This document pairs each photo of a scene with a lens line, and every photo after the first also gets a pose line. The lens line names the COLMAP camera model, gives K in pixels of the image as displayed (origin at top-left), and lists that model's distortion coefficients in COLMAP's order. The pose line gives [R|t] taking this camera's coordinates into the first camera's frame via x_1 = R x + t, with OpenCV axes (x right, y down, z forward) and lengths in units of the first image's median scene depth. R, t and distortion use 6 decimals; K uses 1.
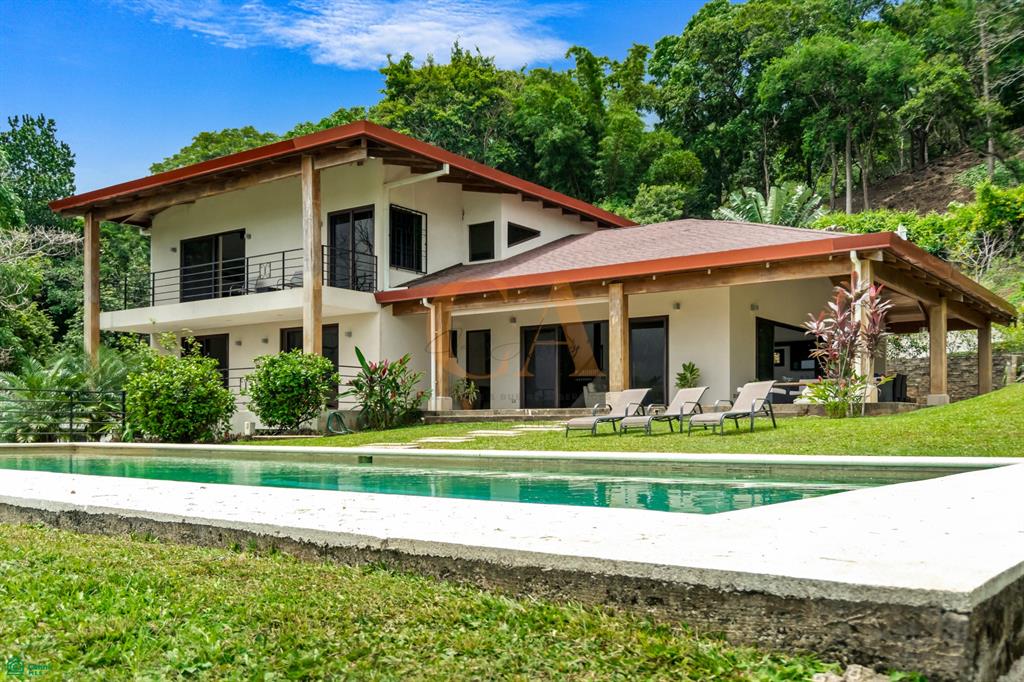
lens RADIAL K [[964.5, 0, 509.8], [0, 964.5, 426.4], [0, 0, 1]] dist [0.004848, -0.011471]
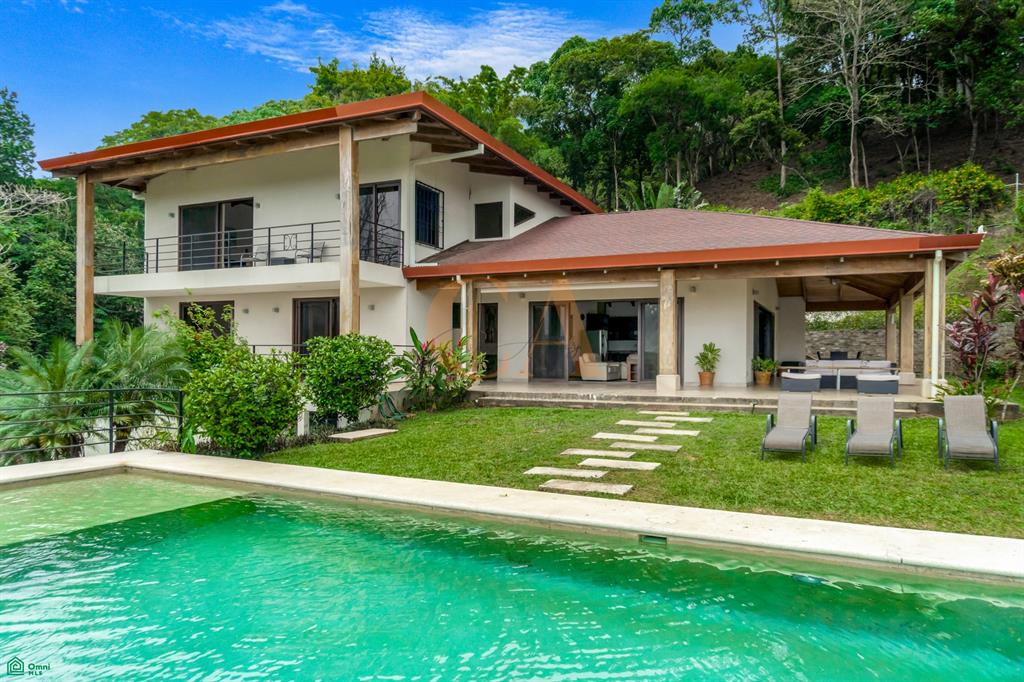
lens RADIAL K [[709.1, 0, 516.0], [0, 709.1, 362.4], [0, 0, 1]] dist [-0.009990, -0.004512]
pose [[0.980971, 0.004184, 0.194110, -0.156010], [-0.006542, 0.999912, 0.011508, -0.045452], [-0.194044, -0.012559, 0.980912, 0.231897]]
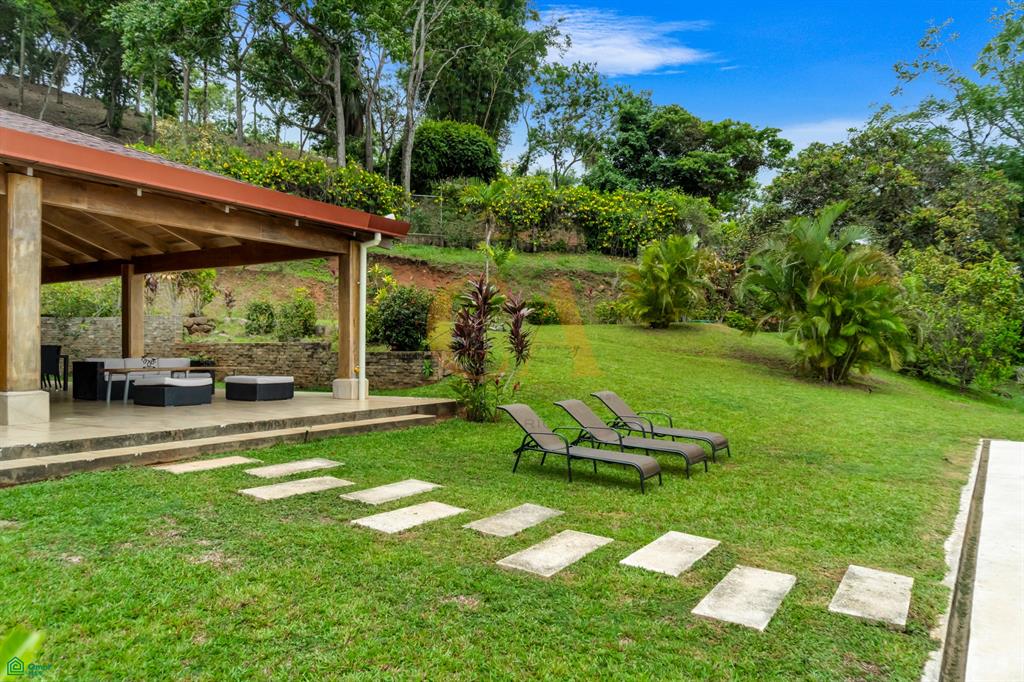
lens RADIAL K [[732.0, 0, 499.3], [0, 732.0, 359.1], [0, 0, 1]] dist [0.001326, -0.000093]
pose [[-0.071026, -0.005629, 0.997459, -0.230899], [-0.003478, 0.999979, 0.005396, -0.044490], [-0.997468, -0.003086, -0.071044, 0.625604]]
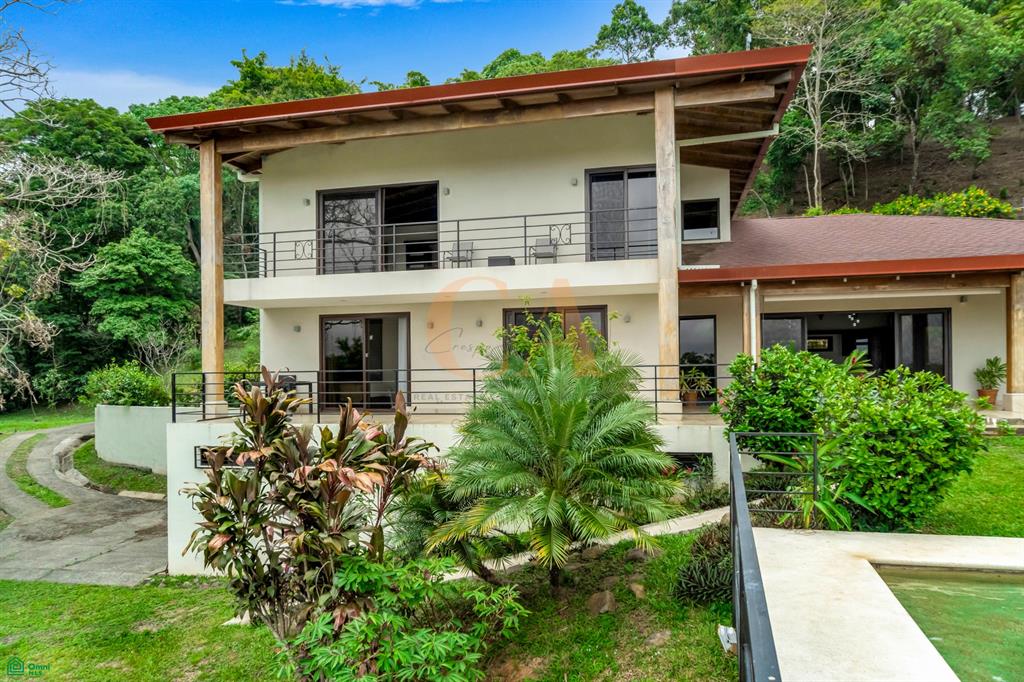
lens RADIAL K [[707.3, 0, 511.0], [0, 707.3, 377.3], [0, 0, 1]] dist [-0.001912, -0.031240]
pose [[0.920847, -0.011162, 0.389764, -0.472901], [0.011514, 0.999933, 0.001435, -0.045973], [-0.389754, 0.003166, 0.920914, 0.465079]]
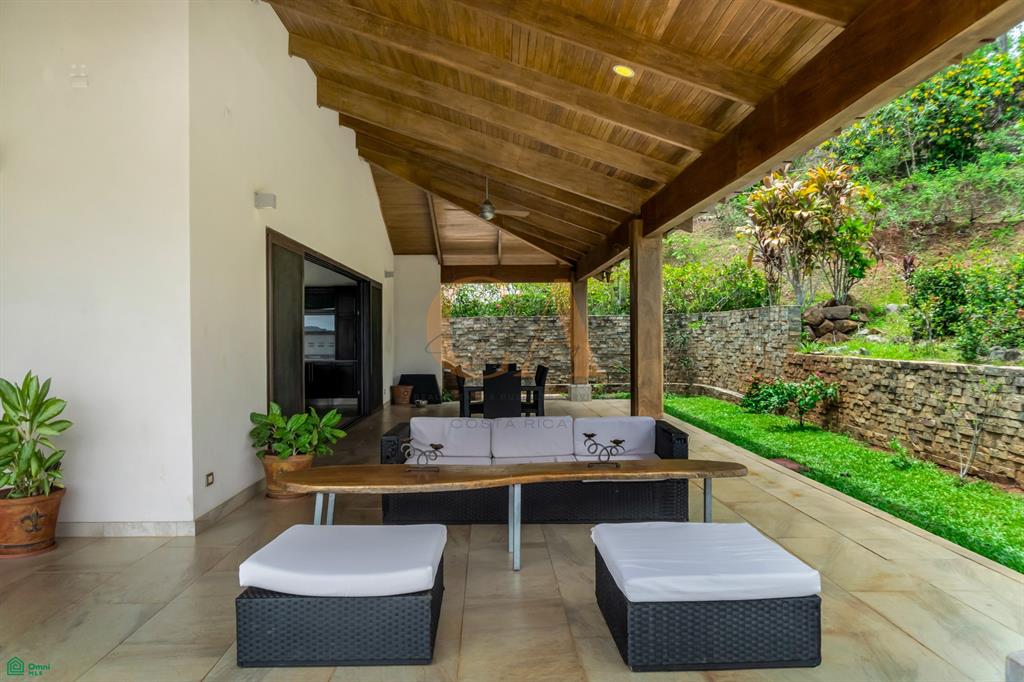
lens RADIAL K [[703.8, 0, 517.5], [0, 703.8, 338.3], [0, 0, 1]] dist [-0.014256, -0.002820]
pose [[0.789119, -0.003615, 0.614229, 0.153116], [0.004302, 0.999991, 0.000359, -0.065483], [-0.614225, 0.002359, 0.789127, 0.670808]]
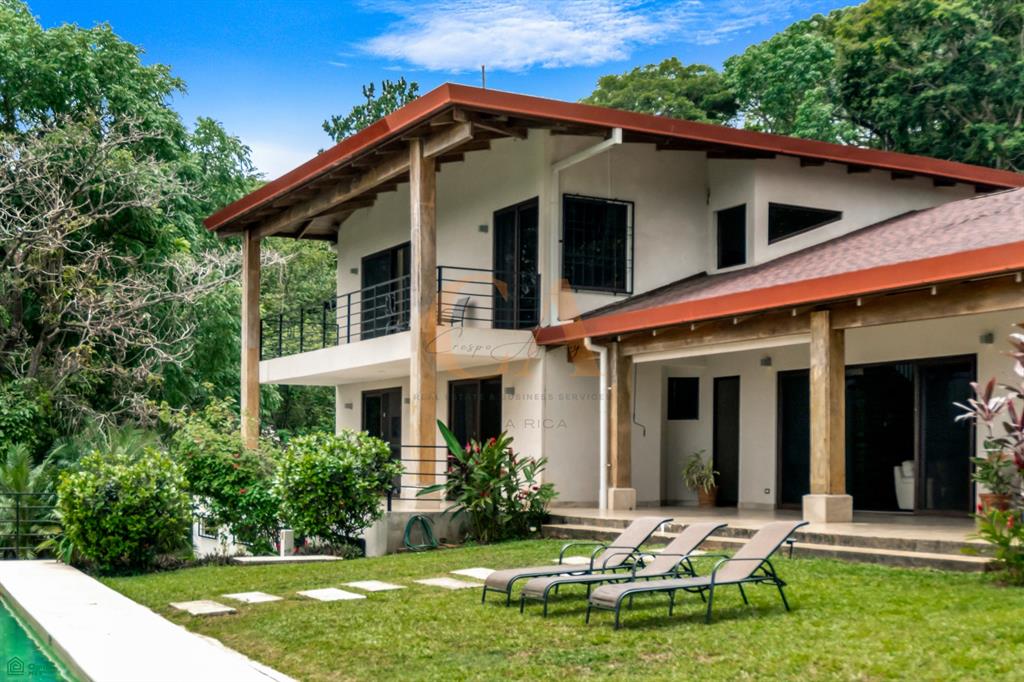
lens RADIAL K [[1388.9, 0, 516.7], [0, 1388.9, 469.9], [0, 0, 1]] dist [0.026400, -0.113405]
pose [[0.898339, 0.010240, -0.439183, 0.254614], [-0.009966, 0.999946, 0.002929, -0.041384], [0.439190, 0.001746, 0.898393, 0.123141]]
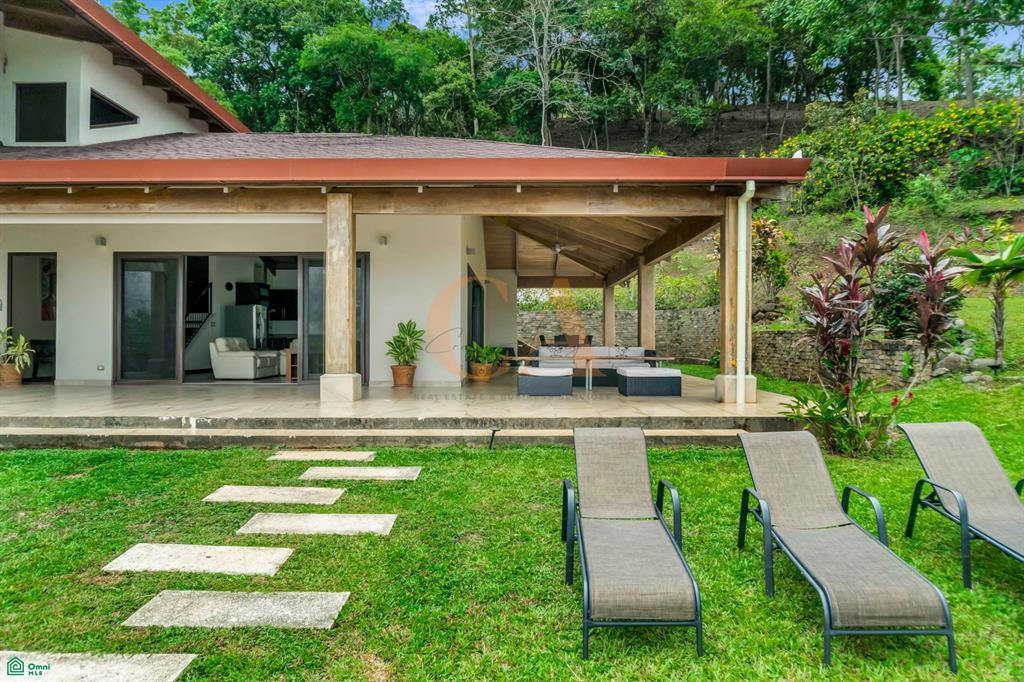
lens RADIAL K [[703.8, 0, 517.5], [0, 703.8, 338.3], [0, 0, 1]] dist [-0.014256, -0.002820]
pose [[0.809840, 0.006069, 0.586619, -0.044872], [-0.004740, 0.999982, -0.003801, -0.045597], [-0.586632, 0.000297, 0.809854, 0.465678]]
